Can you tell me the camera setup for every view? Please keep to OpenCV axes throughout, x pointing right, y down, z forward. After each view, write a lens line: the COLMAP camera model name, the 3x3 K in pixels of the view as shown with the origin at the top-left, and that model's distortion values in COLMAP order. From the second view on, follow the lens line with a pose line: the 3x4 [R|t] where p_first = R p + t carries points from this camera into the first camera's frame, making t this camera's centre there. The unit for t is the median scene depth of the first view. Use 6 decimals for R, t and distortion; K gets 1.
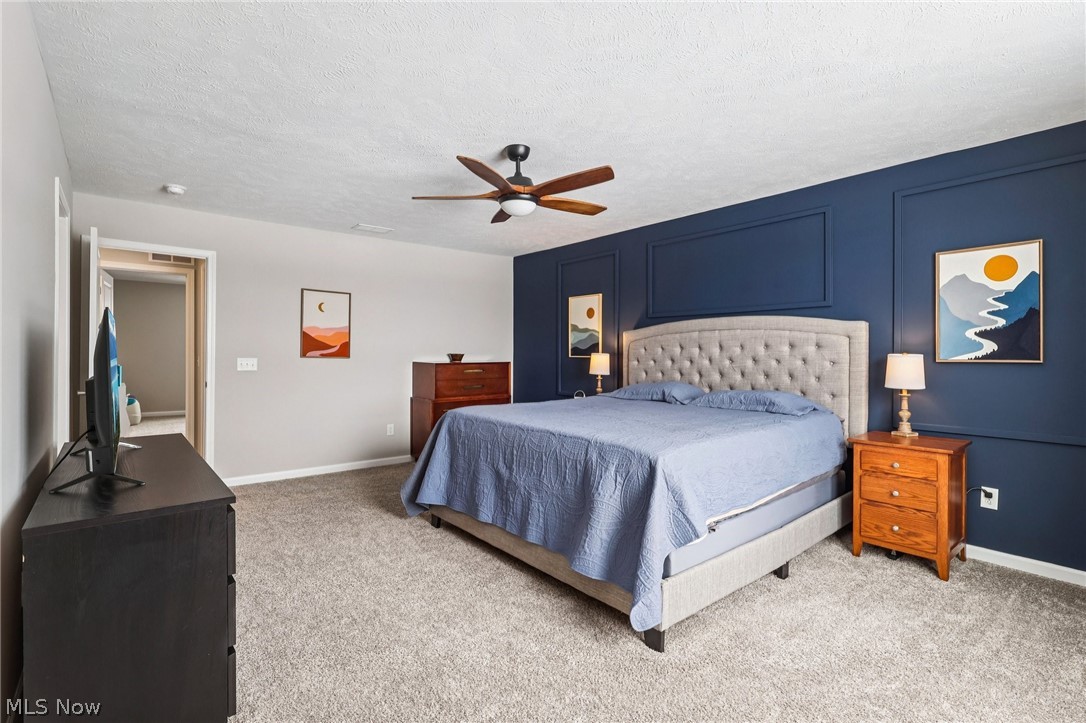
lens RADIAL K [[504.0, 0, 534.6], [0, 504.0, 355.0], [0, 0, 1]] dist [-0.001136, -0.000142]
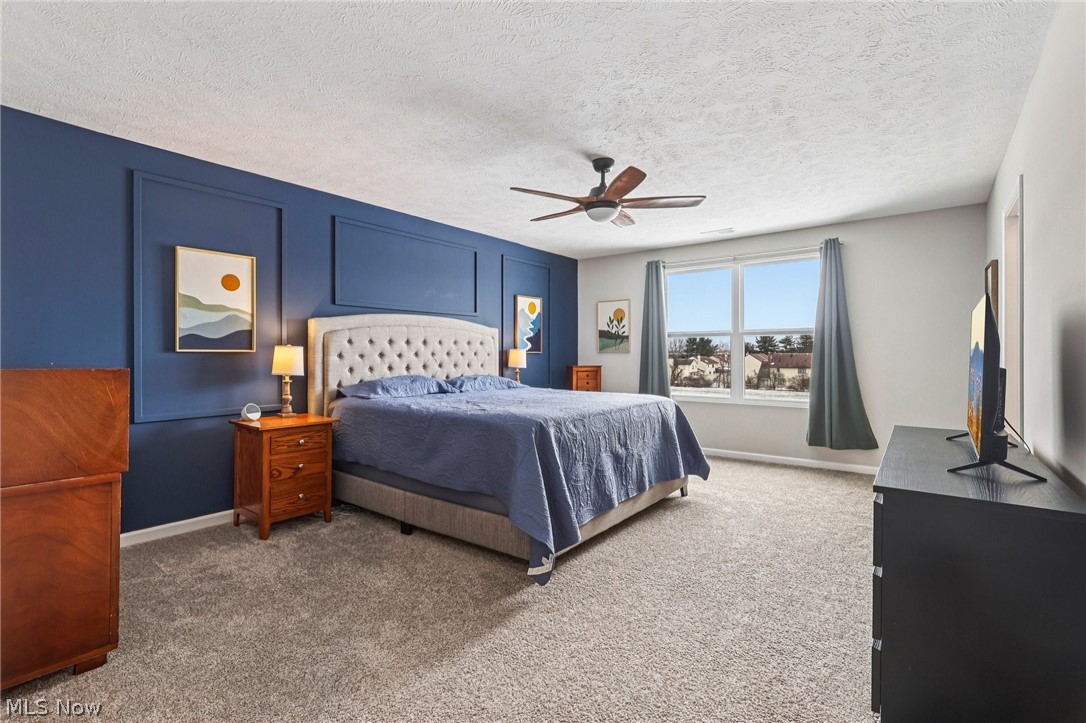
lens RADIAL K [[504.0, 0, 534.6], [0, 504.0, 355.0], [0, 0, 1]] dist [-0.001136, -0.000142]
pose [[-0.222543, -0.006685, 0.974900, -0.924990], [0.001233, 0.999974, 0.007138, 0.006783], [-0.974922, 0.002791, -0.222529, 1.193574]]
